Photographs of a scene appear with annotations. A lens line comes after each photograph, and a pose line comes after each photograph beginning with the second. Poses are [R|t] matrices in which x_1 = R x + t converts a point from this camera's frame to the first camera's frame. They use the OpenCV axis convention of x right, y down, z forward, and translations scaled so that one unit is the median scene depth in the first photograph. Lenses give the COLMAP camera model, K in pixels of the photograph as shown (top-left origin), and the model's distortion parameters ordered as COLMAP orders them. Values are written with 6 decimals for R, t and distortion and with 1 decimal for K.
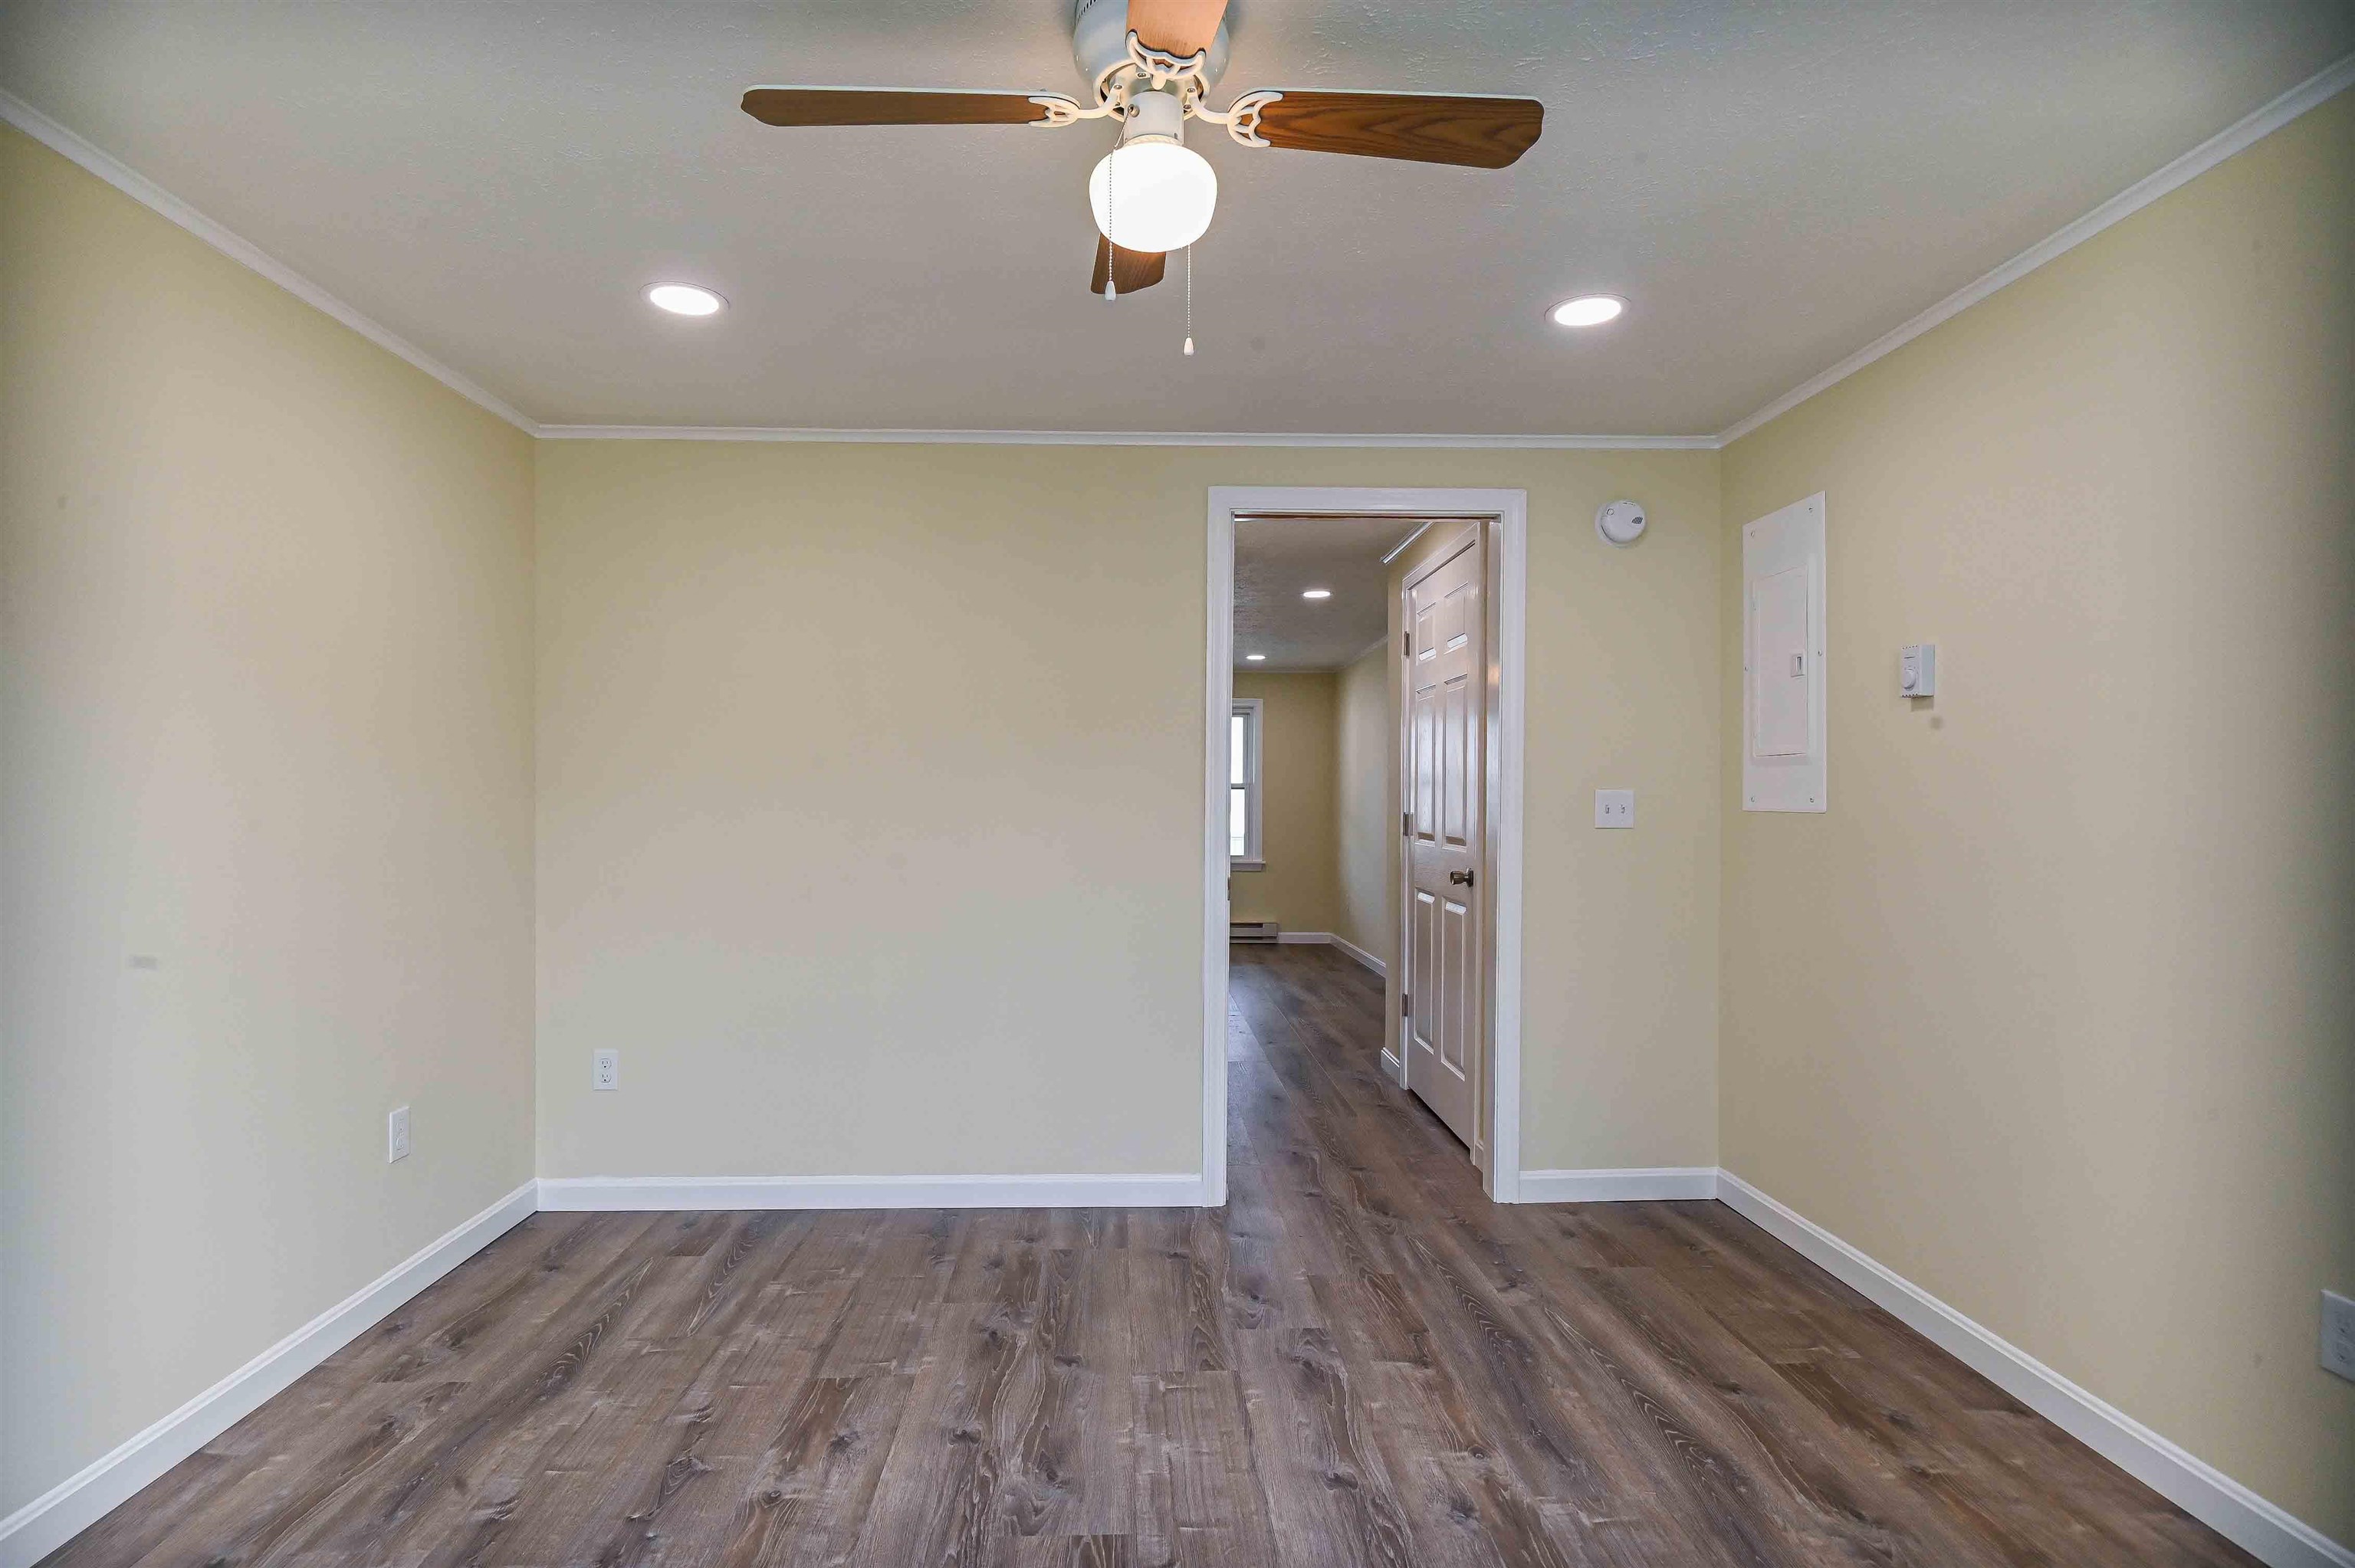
lens RADIAL K [[1169.4, 0, 1161.1], [0, 1169.4, 804.7], [0, 0, 1]] dist [0.017333, -0.021771]
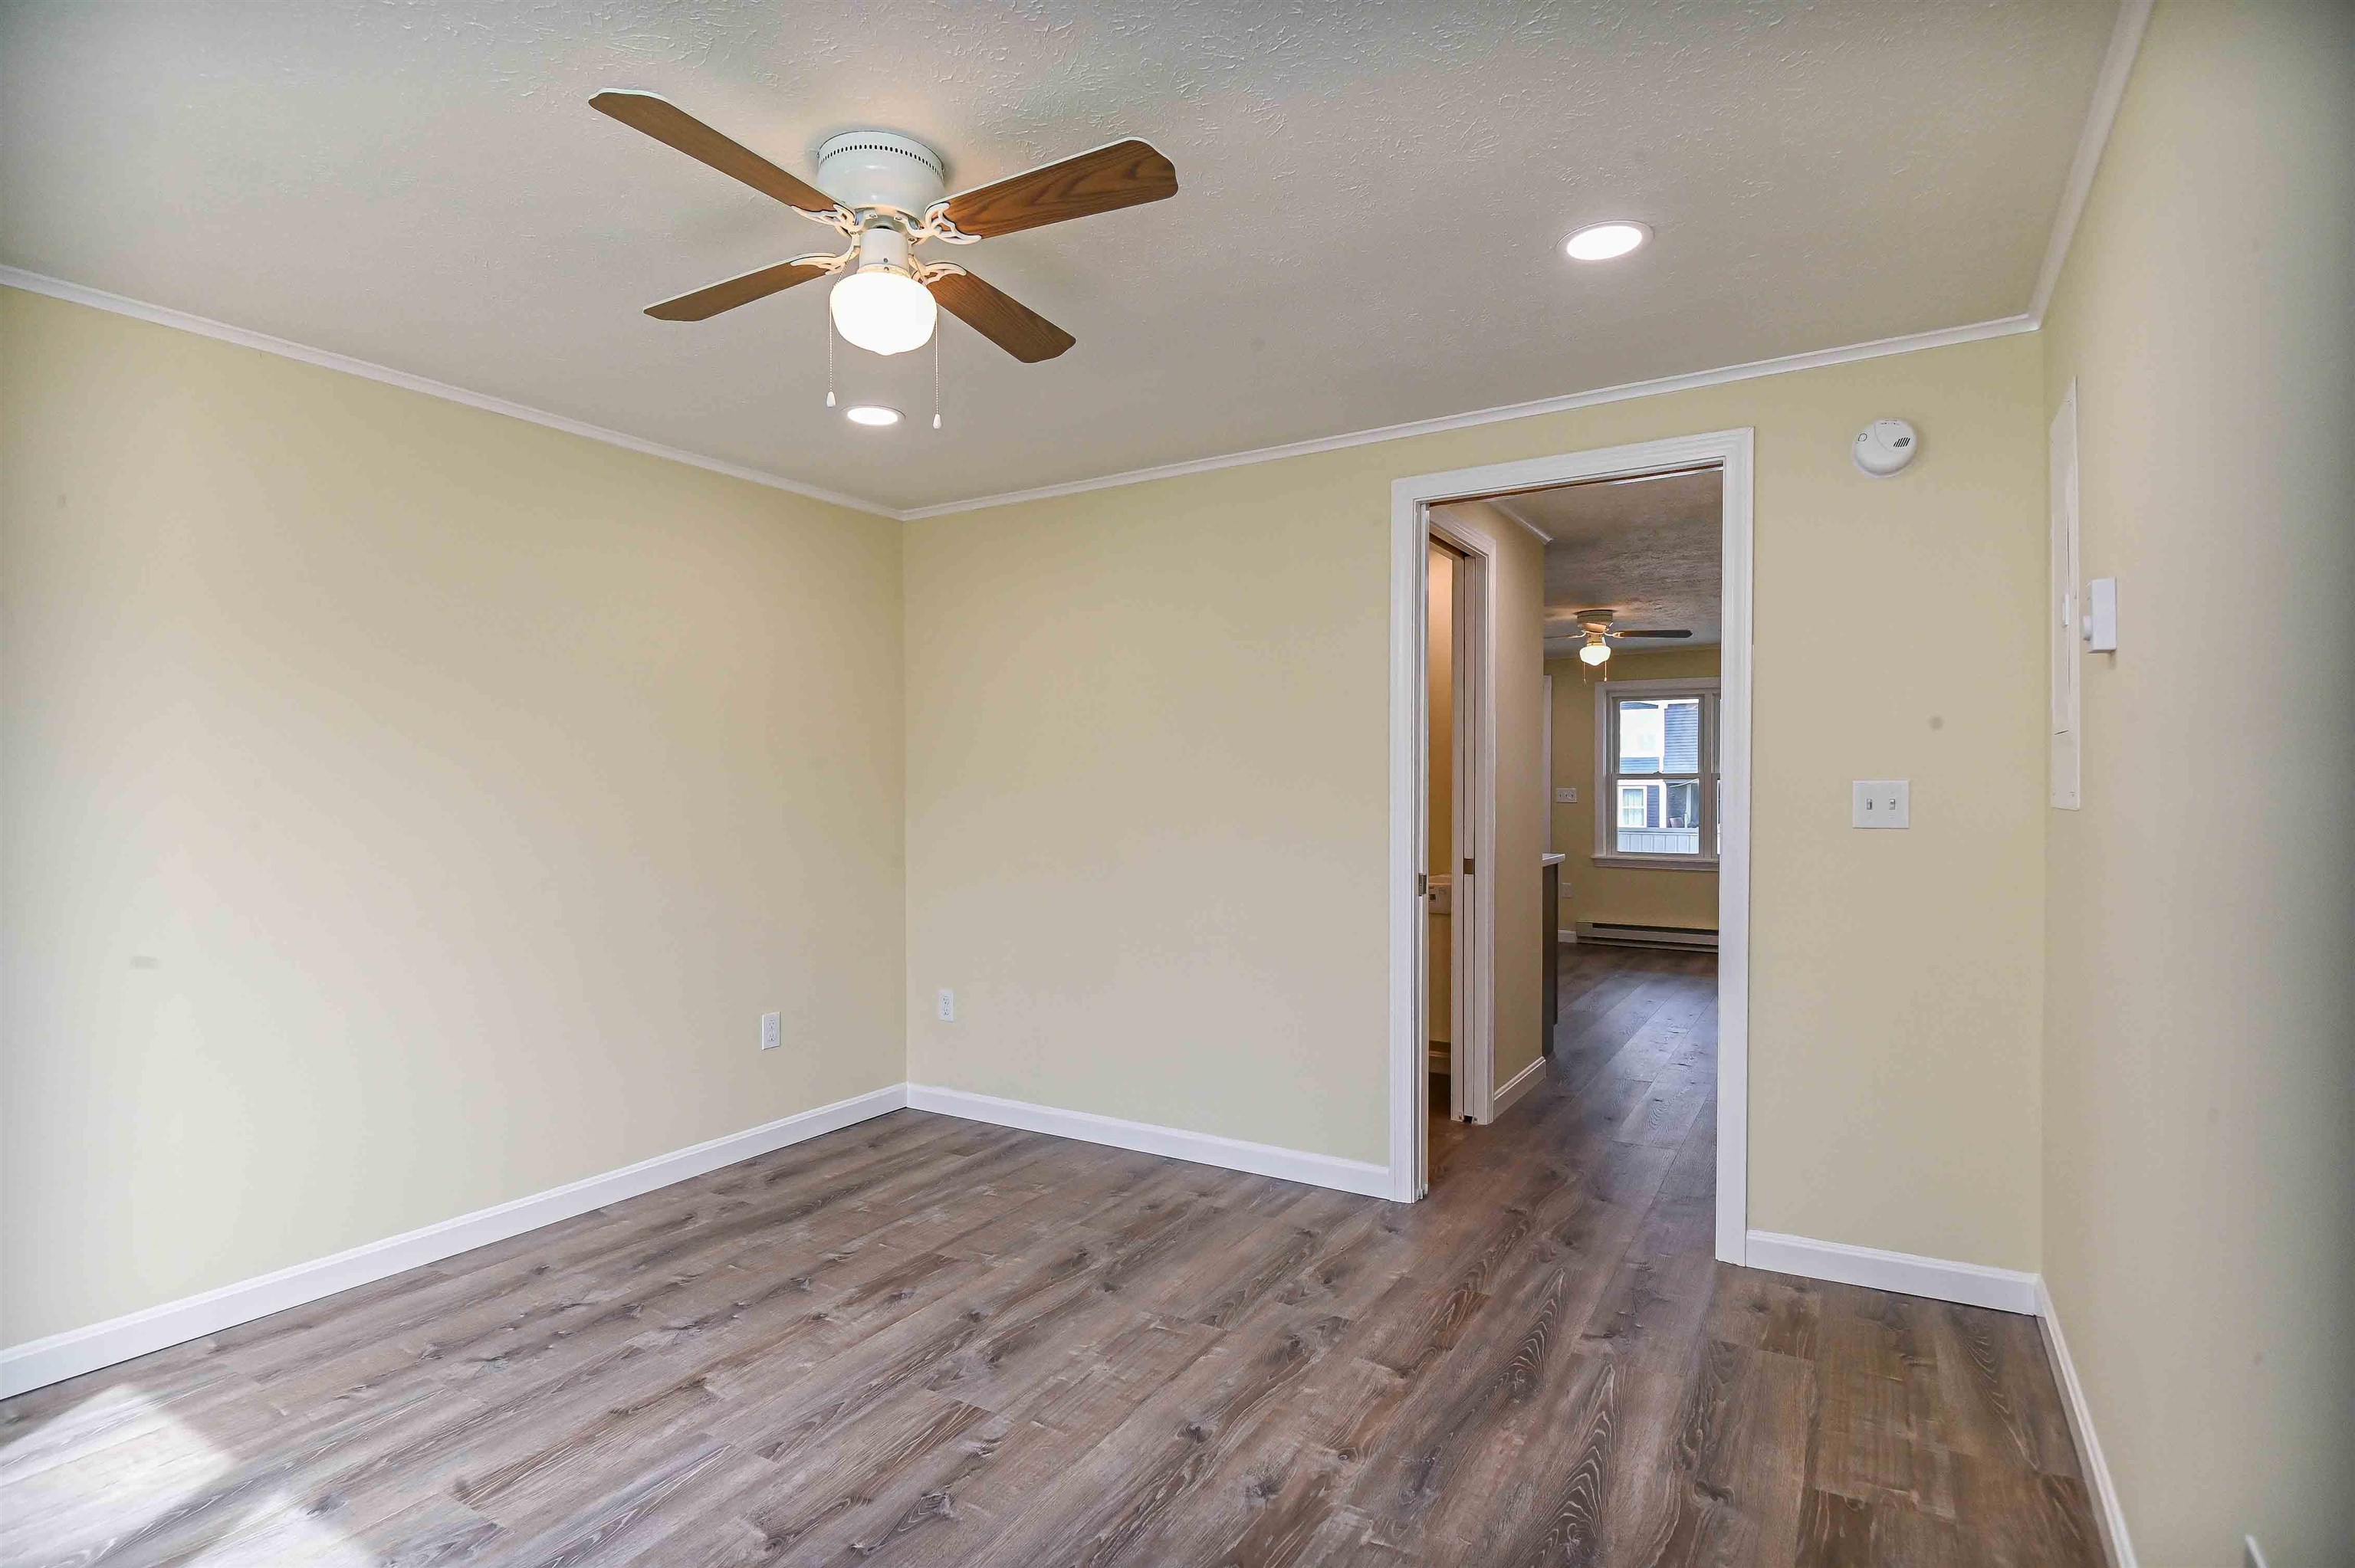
lens RADIAL K [[1169.4, 0, 1161.1], [0, 1169.4, 804.7], [0, 0, 1]] dist [0.017333, -0.021771]
pose [[0.836605, 0.002372, -0.547801, 0.525496], [0.001232, 0.999980, 0.006211, -0.002139], [0.547805, -0.005871, 0.836586, 0.068712]]
